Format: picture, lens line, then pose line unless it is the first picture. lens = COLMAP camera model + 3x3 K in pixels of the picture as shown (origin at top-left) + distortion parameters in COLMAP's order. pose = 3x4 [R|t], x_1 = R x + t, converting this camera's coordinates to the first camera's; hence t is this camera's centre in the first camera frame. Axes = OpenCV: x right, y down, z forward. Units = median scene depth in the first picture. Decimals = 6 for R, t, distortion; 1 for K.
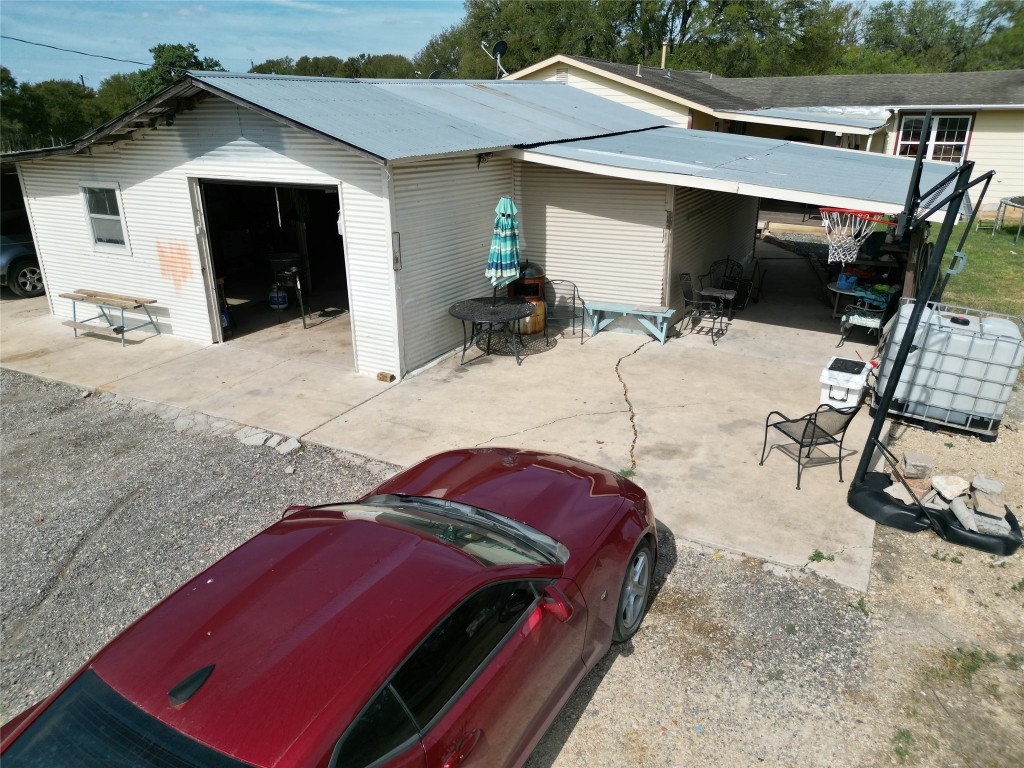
lens RADIAL K [[739.3, 0, 538.1], [0, 739.3, 386.8], [0, 0, 1]] dist [0.002171, 0.002072]
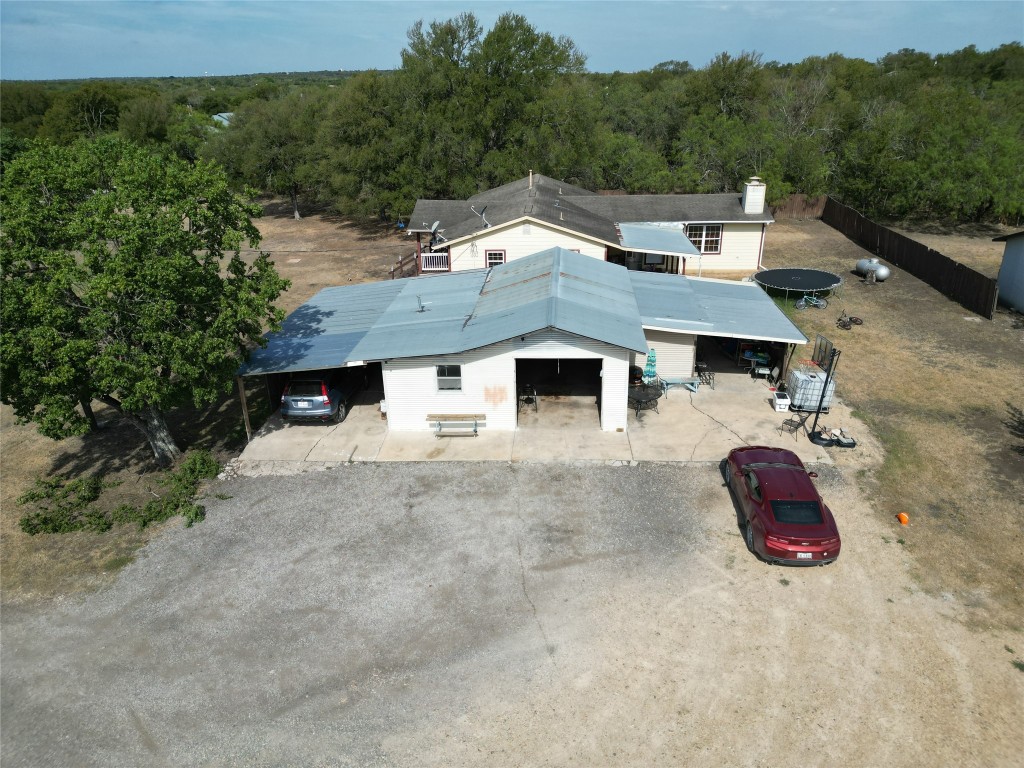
lens RADIAL K [[737.0, 0, 506.3], [0, 737.0, 384.9], [0, 0, 1]] dist [0.003636, 0.001003]
pose [[0.911258, -0.177344, 0.371695, -1.298574], [0.161111, 0.984116, 0.074560, -0.364760], [-0.379013, -0.008059, 0.925356, -1.014569]]
